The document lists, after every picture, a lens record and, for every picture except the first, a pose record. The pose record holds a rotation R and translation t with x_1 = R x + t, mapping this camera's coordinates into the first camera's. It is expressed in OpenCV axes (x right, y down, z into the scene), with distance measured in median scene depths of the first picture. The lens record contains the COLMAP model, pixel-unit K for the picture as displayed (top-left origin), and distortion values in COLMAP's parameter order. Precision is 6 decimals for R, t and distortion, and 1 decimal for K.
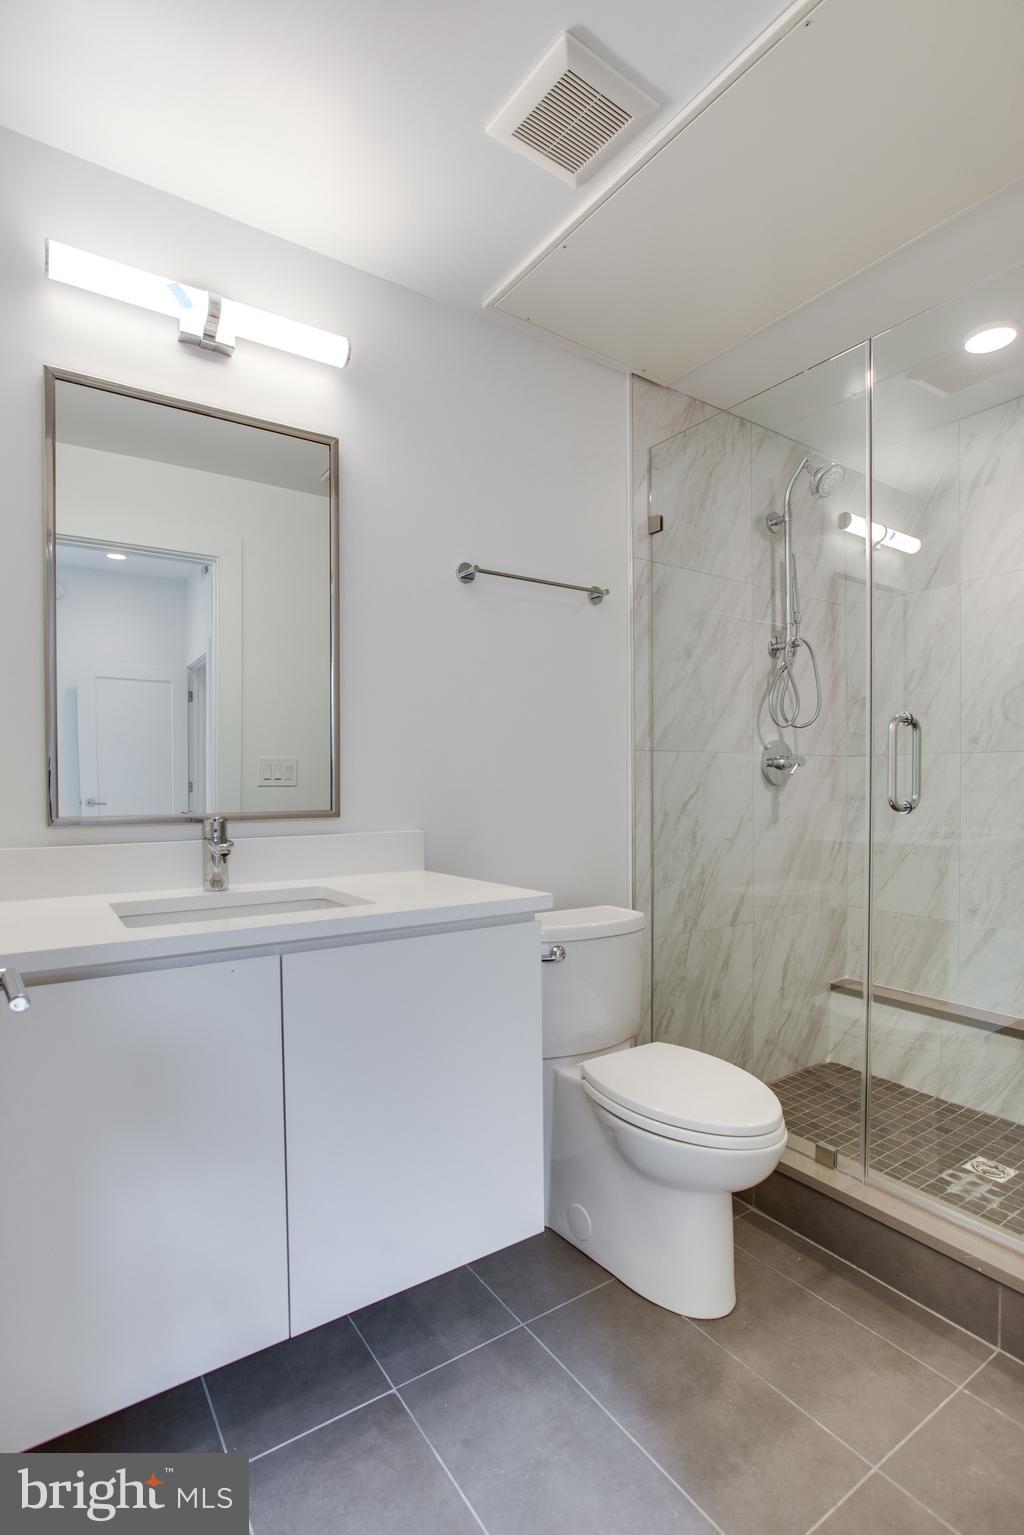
lens RADIAL K [[761.0, 0, 512.0], [0, 761.0, 767.5], [0, 0, 1]] dist [0.000226, -0.000002]
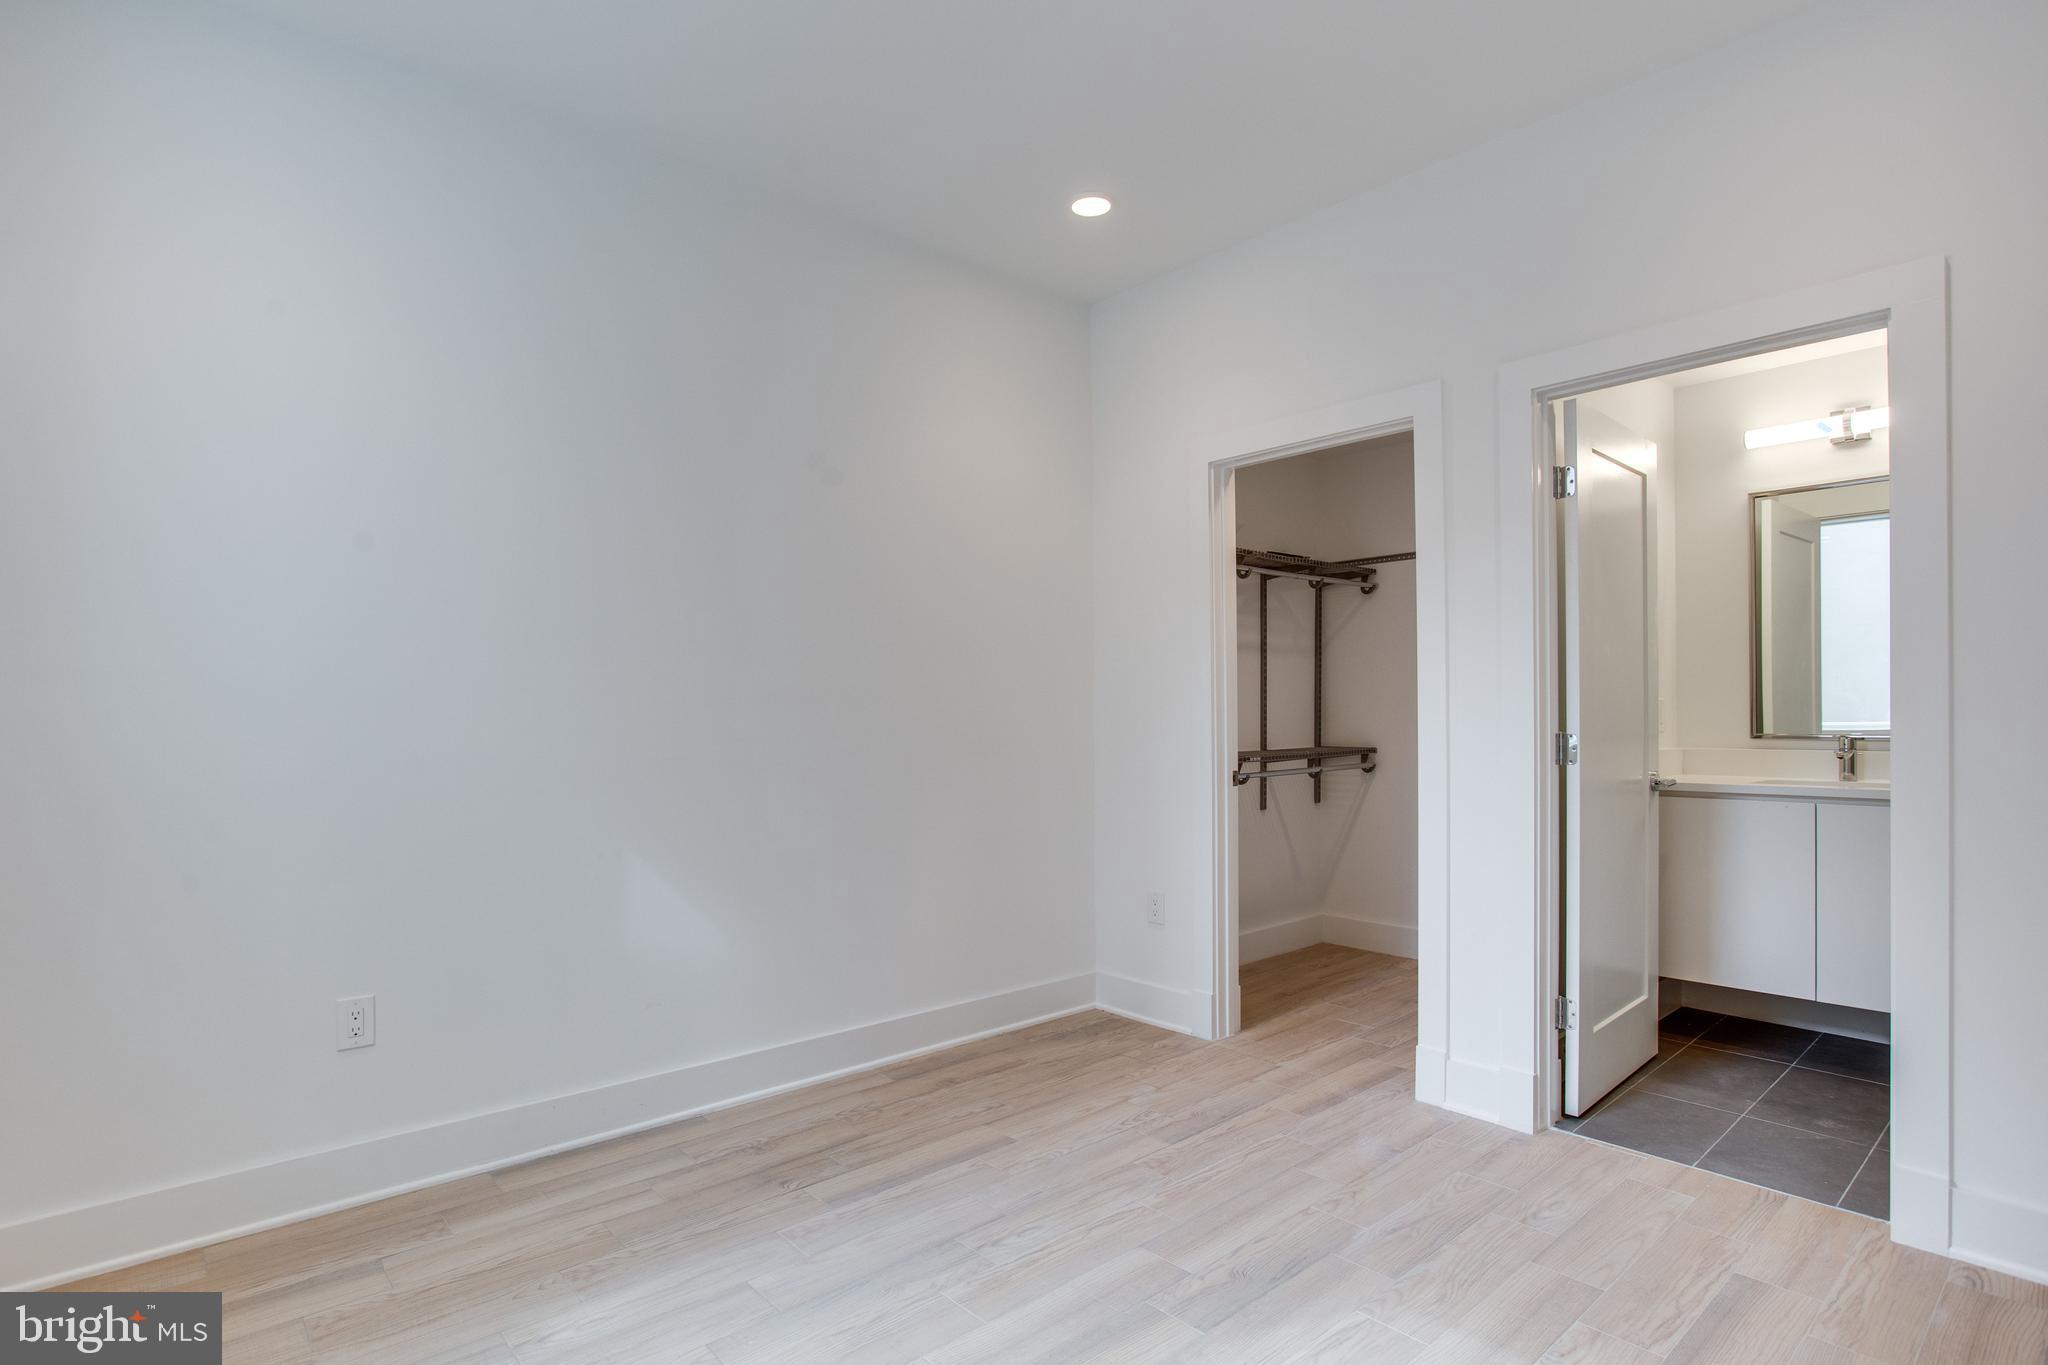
lens RADIAL K [[1006.6, 0, 1029.8], [0, 1006.6, 701.9], [0, 0, 1]] dist [-0.051806, 0.023694]
pose [[0.105358, -0.002955, -0.994430, 1.550337], [0.006272, 0.999978, -0.002307, -0.014902], [0.994415, -0.005994, 0.105374, -0.988506]]
